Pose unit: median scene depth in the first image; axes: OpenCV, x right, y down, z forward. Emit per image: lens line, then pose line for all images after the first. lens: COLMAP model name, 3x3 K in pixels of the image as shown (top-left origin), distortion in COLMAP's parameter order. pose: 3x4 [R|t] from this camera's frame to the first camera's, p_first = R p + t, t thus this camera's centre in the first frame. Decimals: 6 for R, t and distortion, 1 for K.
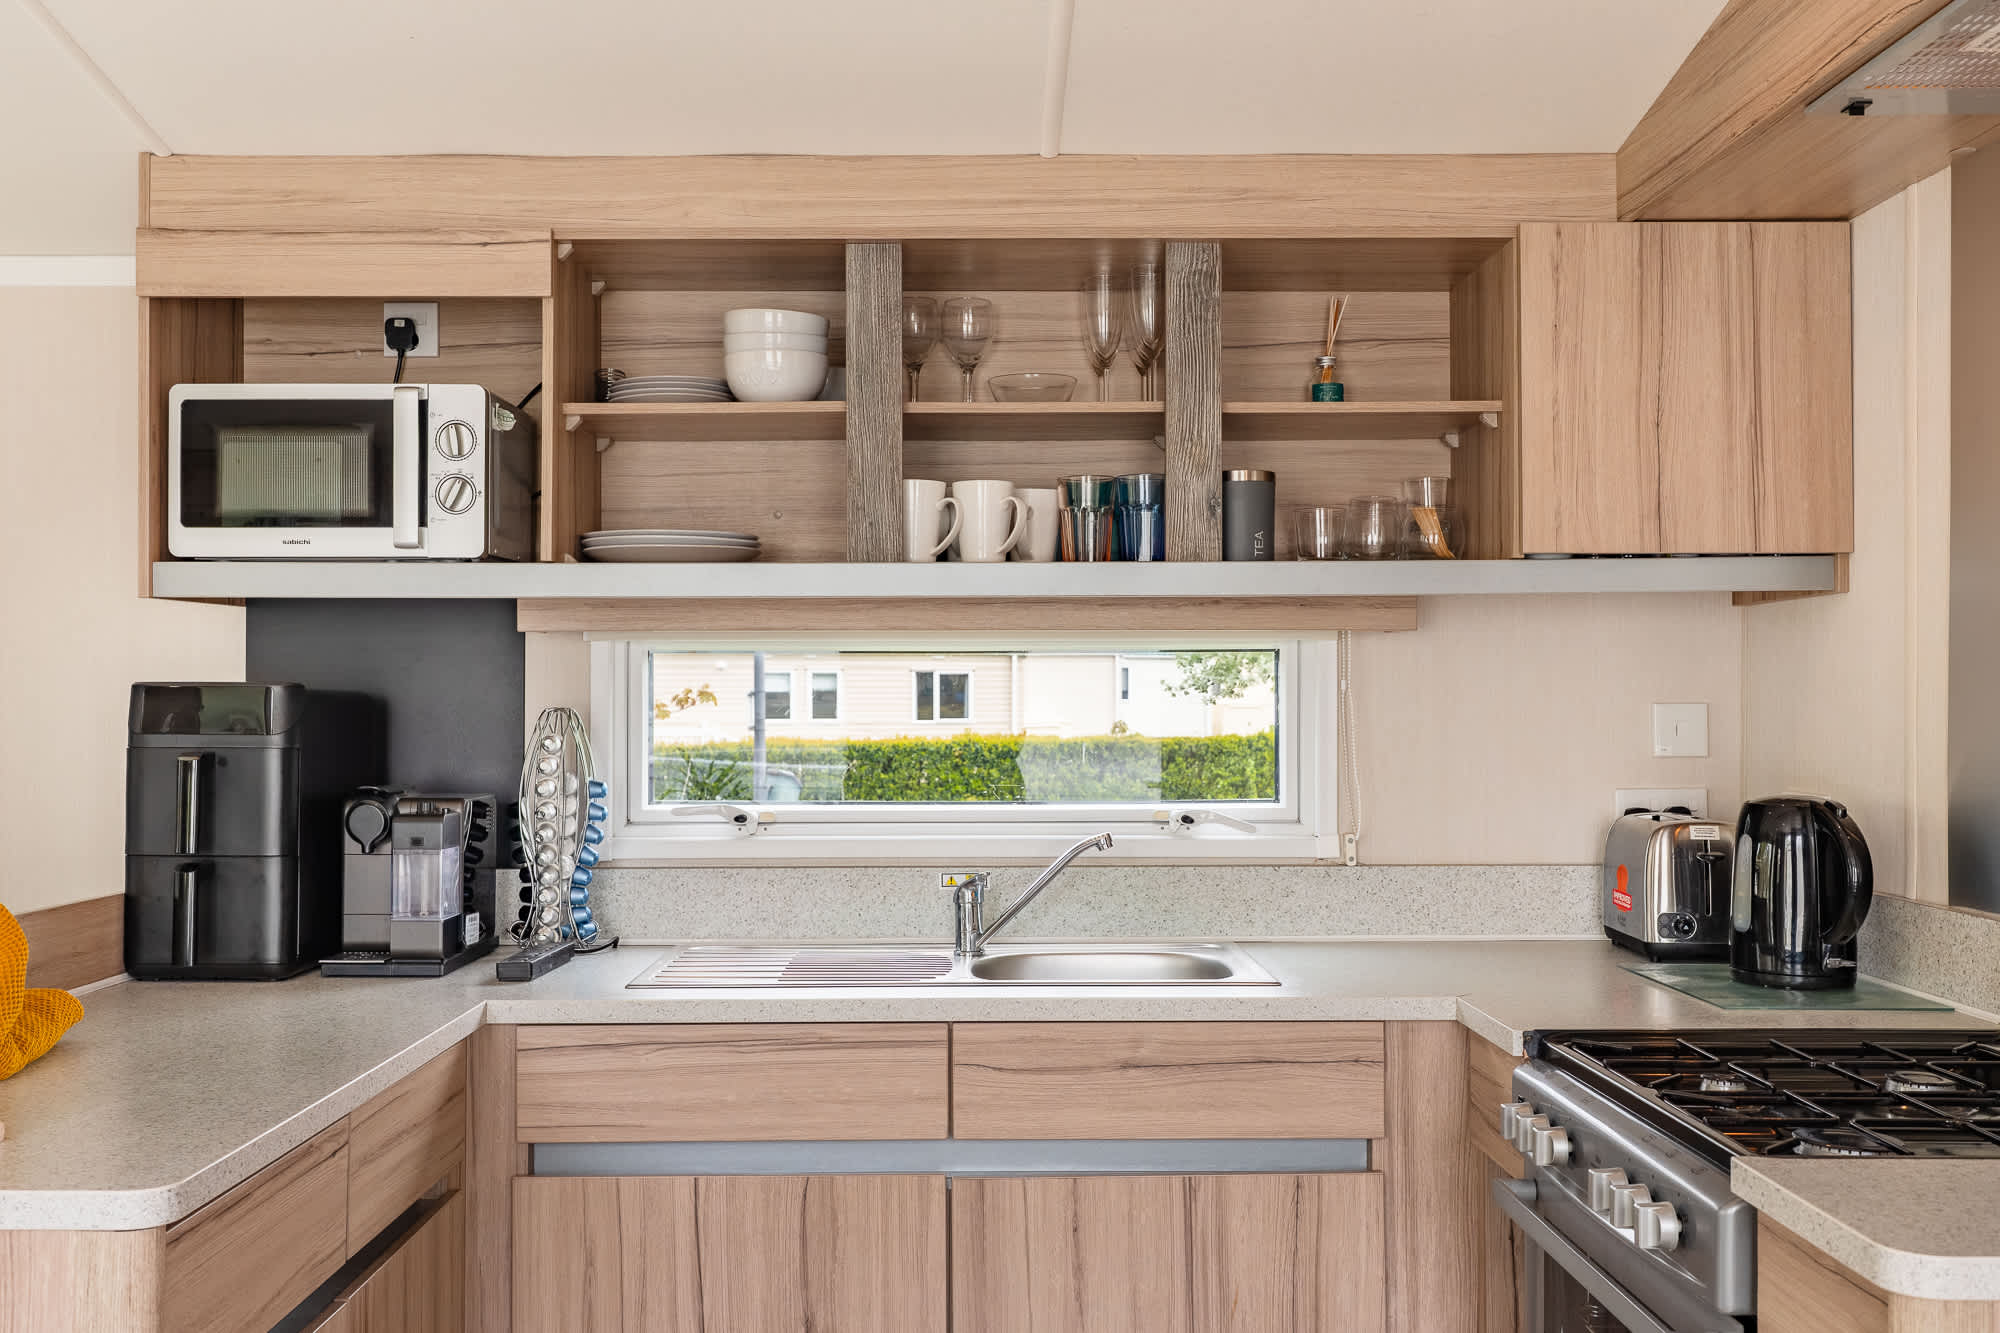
lens RADIAL K [[1924.6, 0, 992.7], [0, 1924.6, 673.8], [0, 0, 1]] dist [0.000560, 0.010500]
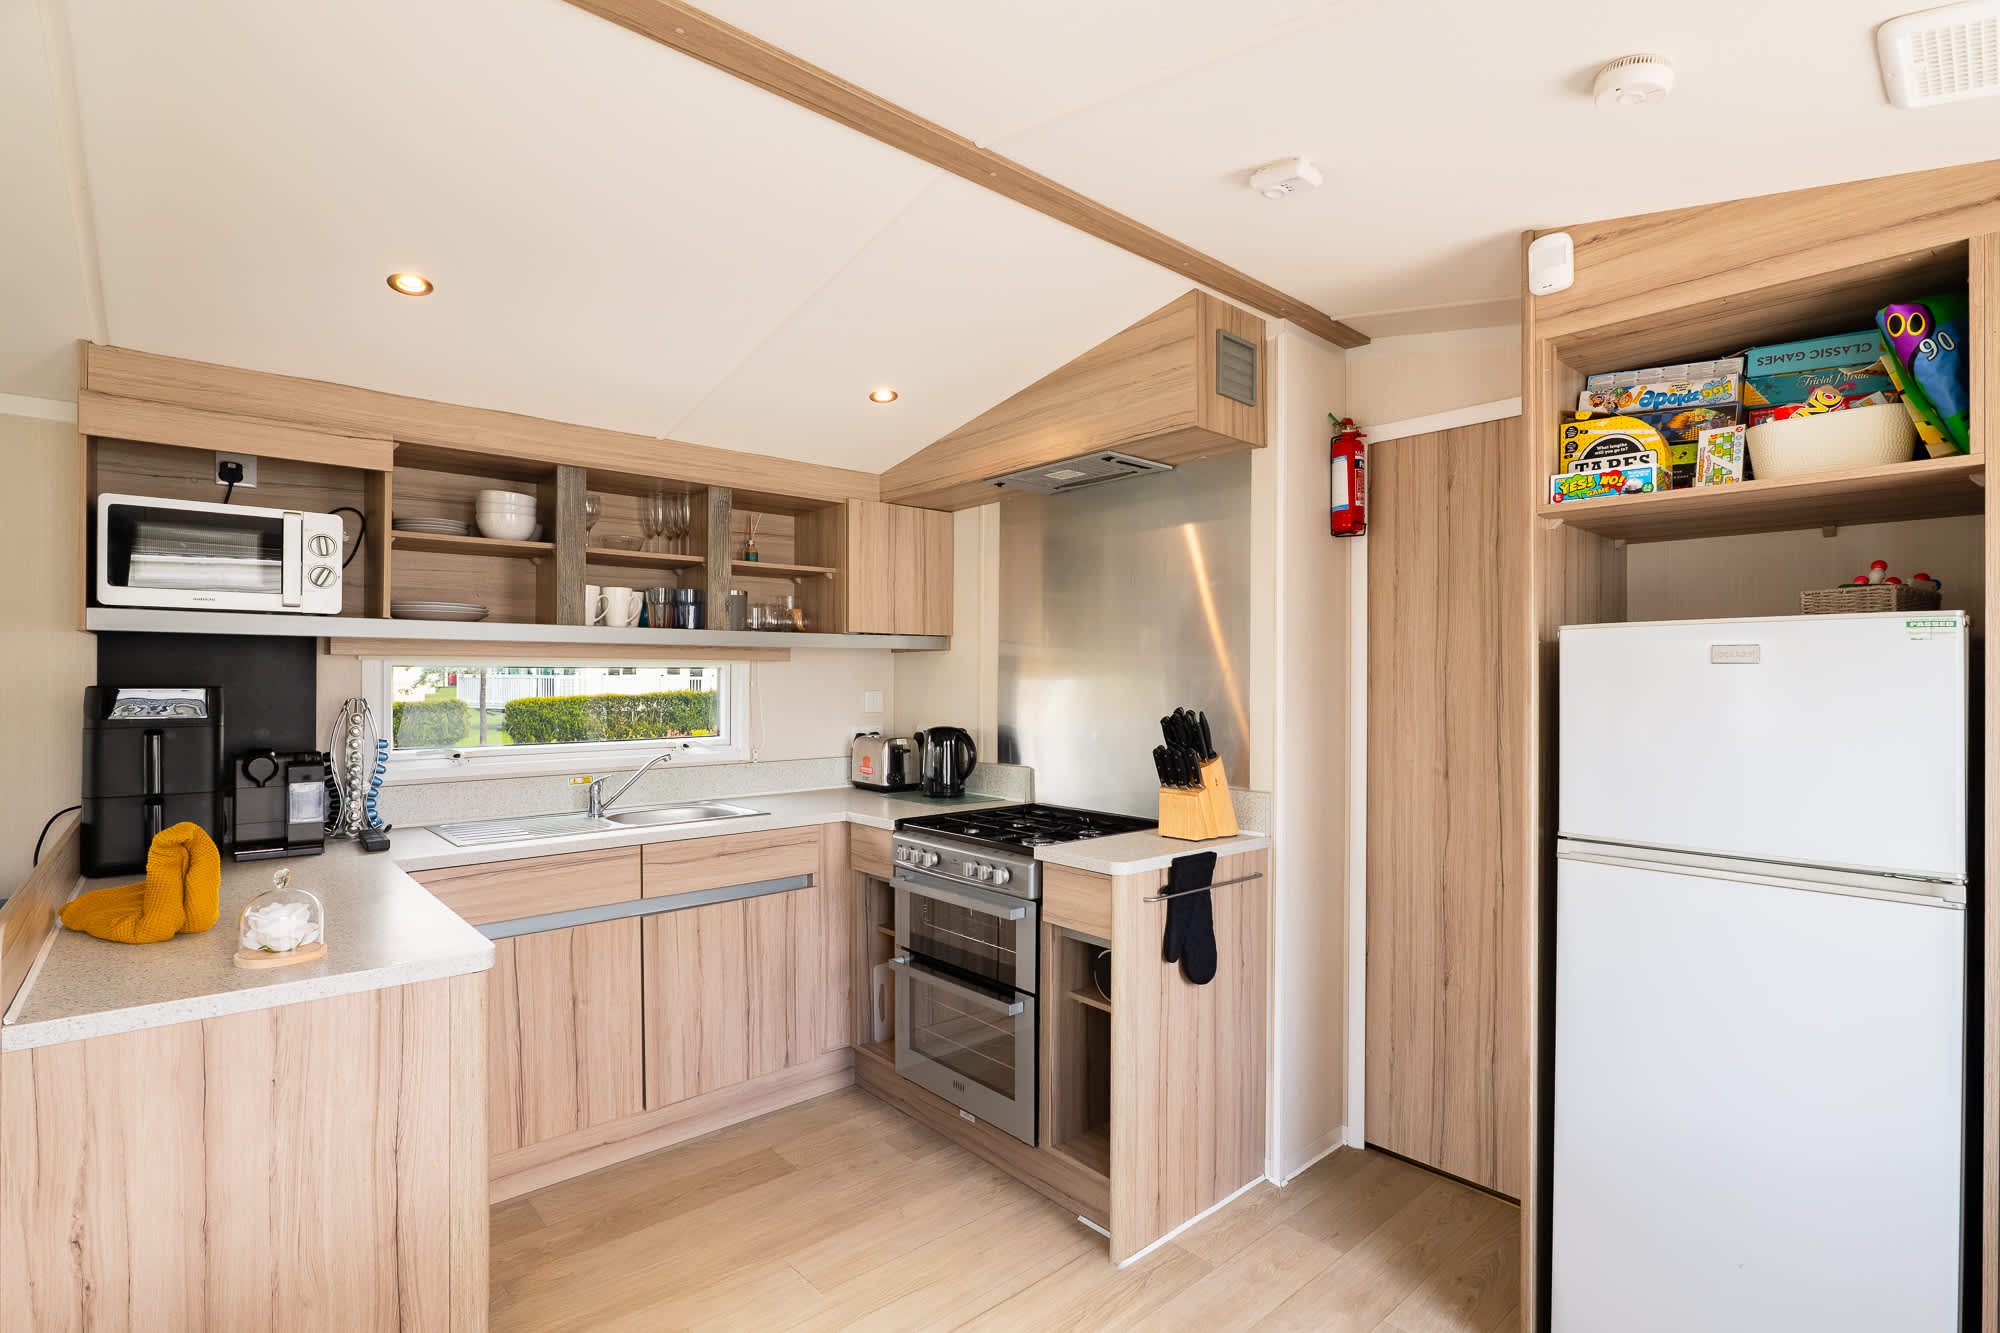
lens RADIAL K [[935.5, 0, 999.5], [0, 935.5, 680.8], [0, 0, 1]] dist [0.000030, -0.000018]
pose [[0.759512, 0.001076, 0.650492, -0.358305], [-0.010330, 0.999892, 0.010407, -0.014351], [-0.650411, -0.014624, 0.759442, -0.040958]]
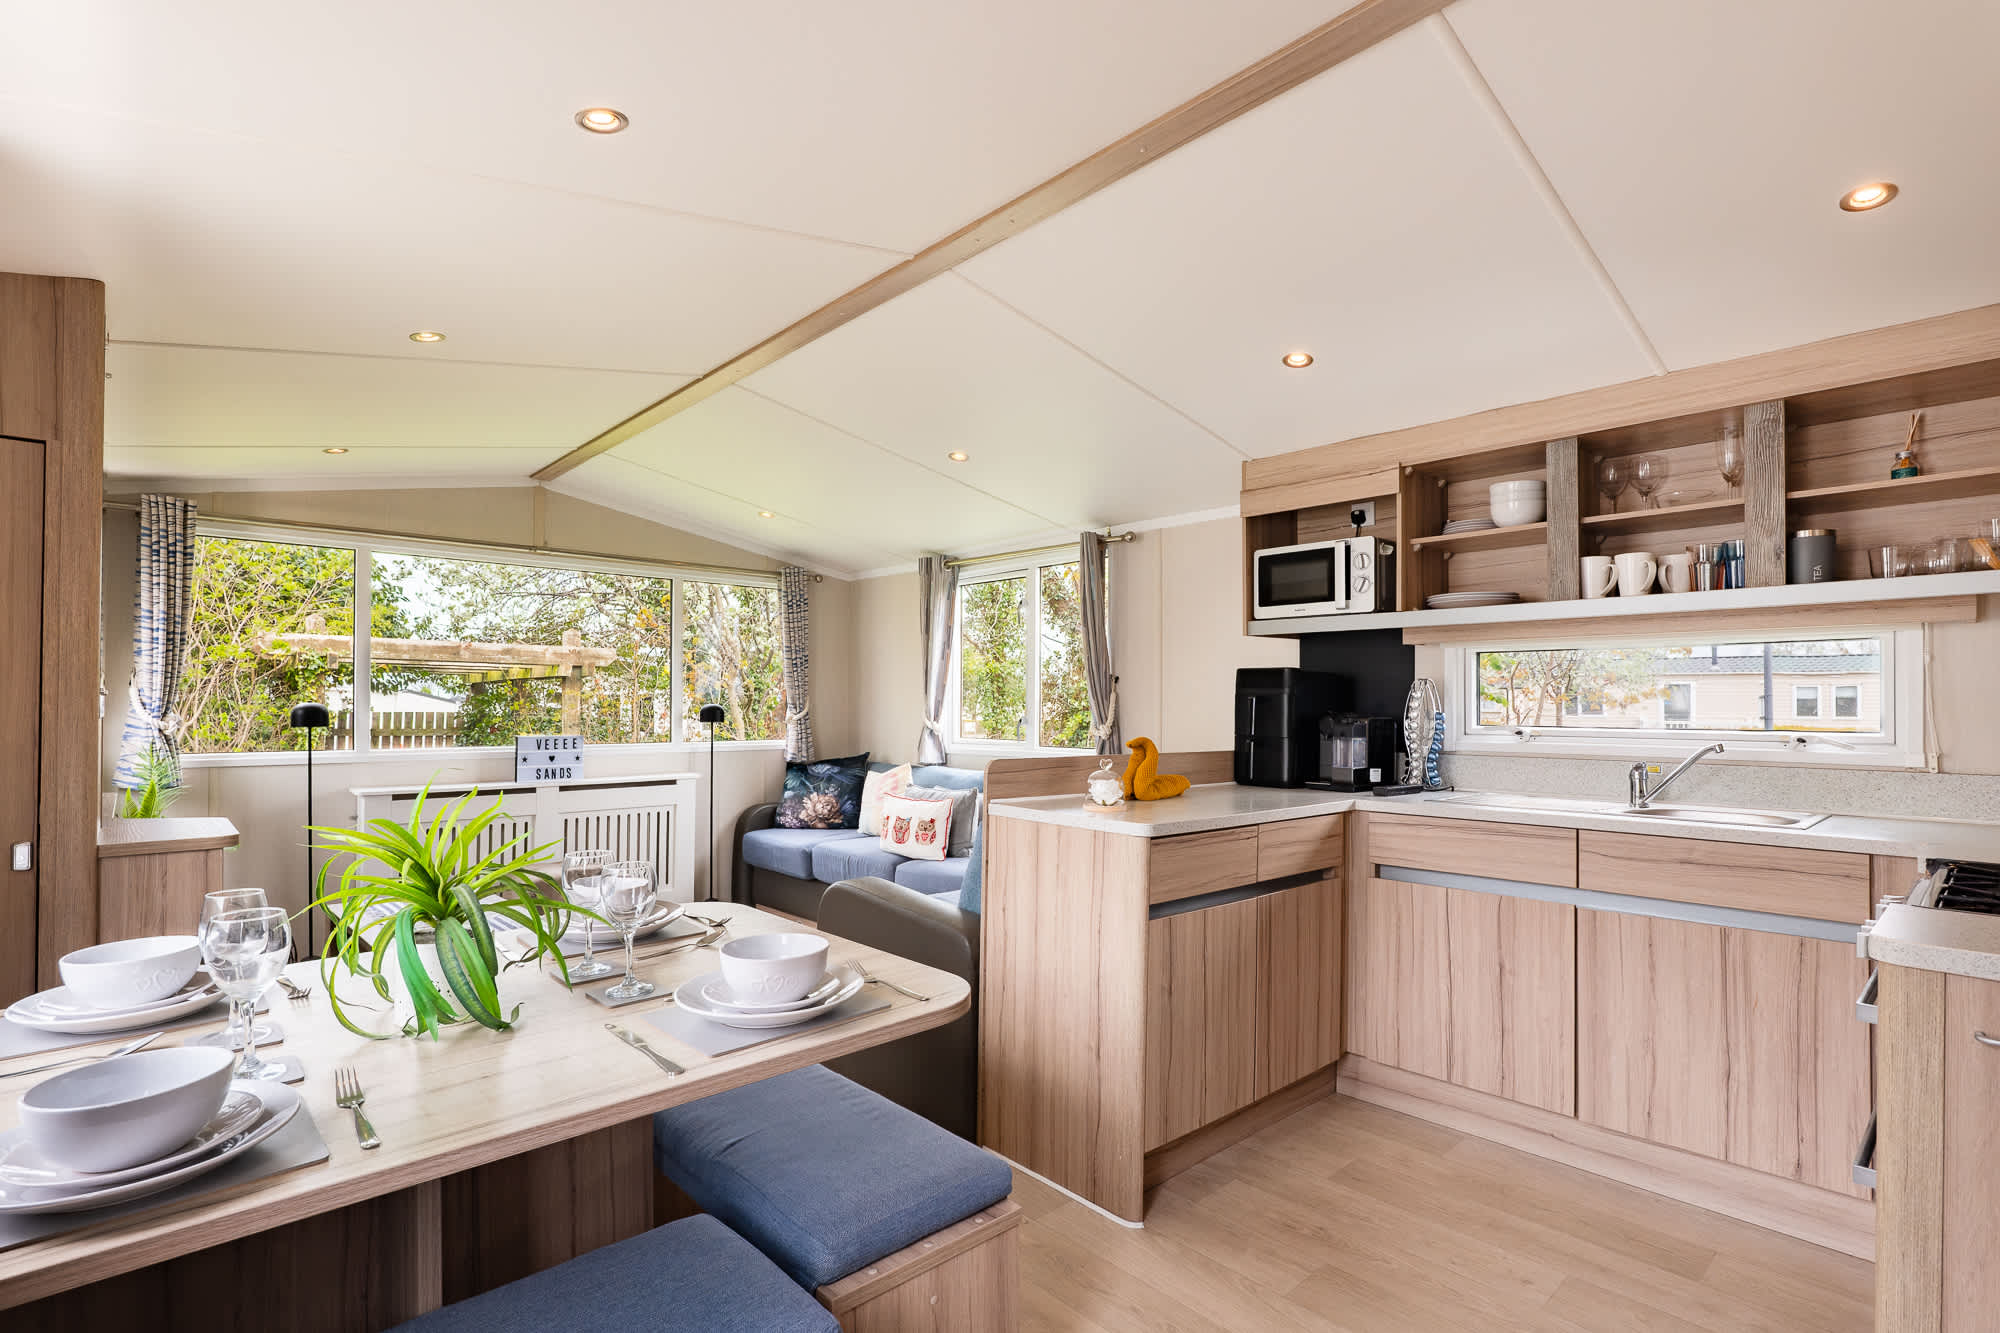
lens RADIAL K [[973.3, 0, 1022.6], [0, 973.3, 693.4], [0, 0, 1]] dist [-0.002459, -0.000549]
pose [[0.683091, -0.005288, -0.730314, 0.288766], [0.005635, 0.999982, -0.001970, 0.036303], [0.730311, -0.002770, 0.683109, -0.090952]]
